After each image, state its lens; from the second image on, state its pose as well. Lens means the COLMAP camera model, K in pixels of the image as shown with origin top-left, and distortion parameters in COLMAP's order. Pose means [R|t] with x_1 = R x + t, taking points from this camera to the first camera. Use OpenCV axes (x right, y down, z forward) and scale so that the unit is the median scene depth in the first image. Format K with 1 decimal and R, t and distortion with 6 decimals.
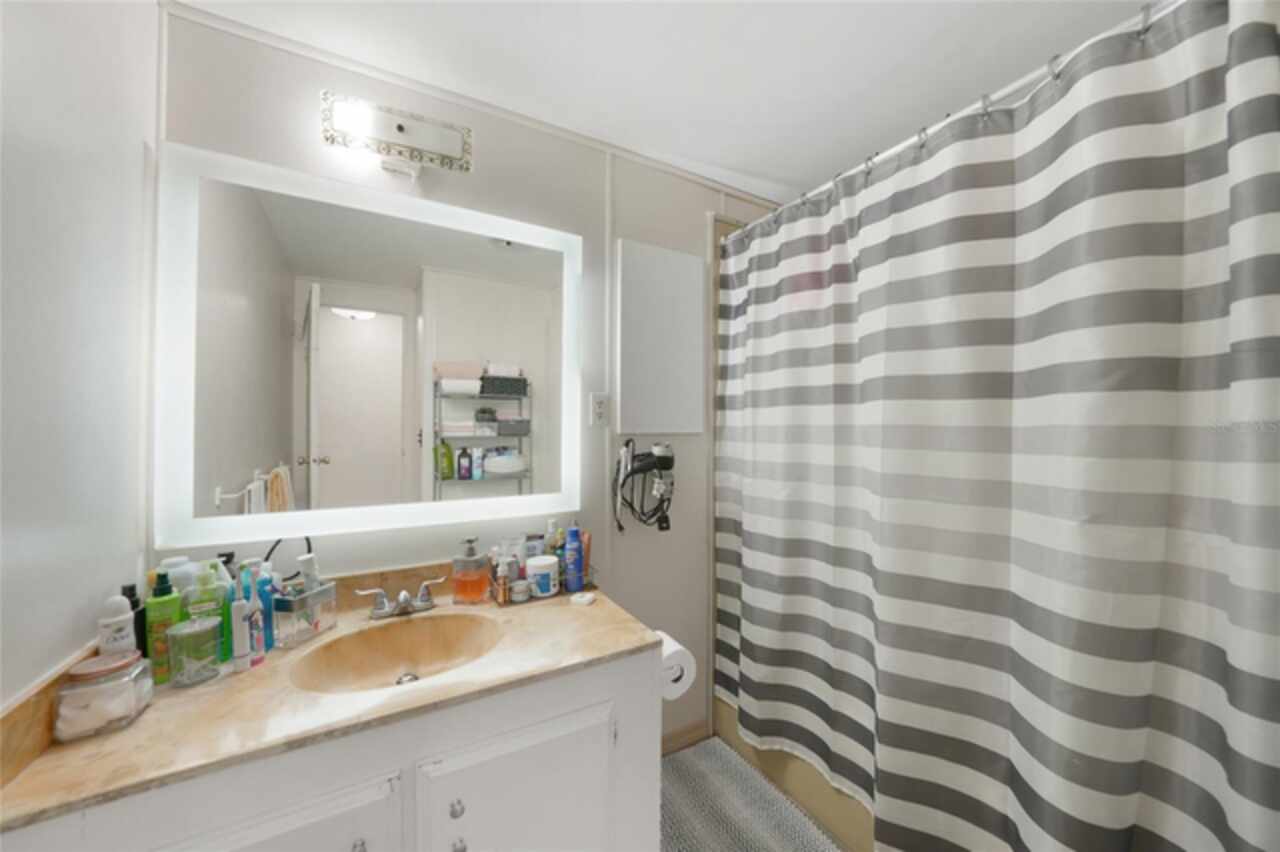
lens RADIAL K [[451.9, 0, 640.0], [0, 451.9, 426.0], [0, 0, 1]] dist [-0.022597, 0.006962]
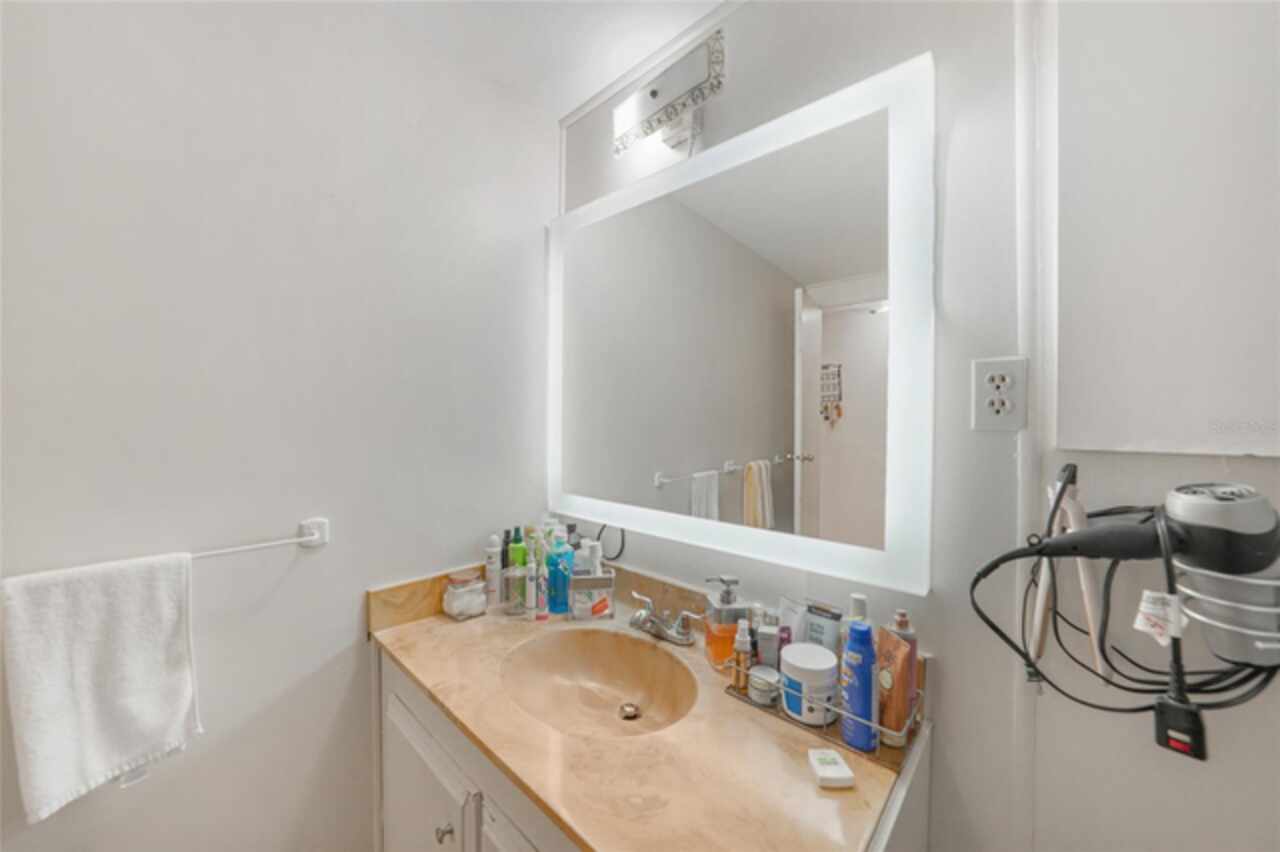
lens RADIAL K [[451.9, 0, 640.0], [0, 451.9, 426.0], [0, 0, 1]] dist [-0.022597, 0.006962]
pose [[0.298874, 0.010075, -0.954239, 0.289127], [-0.000318, 0.999945, 0.010458, -0.010262], [0.954293, -0.002823, 0.298861, 0.642648]]
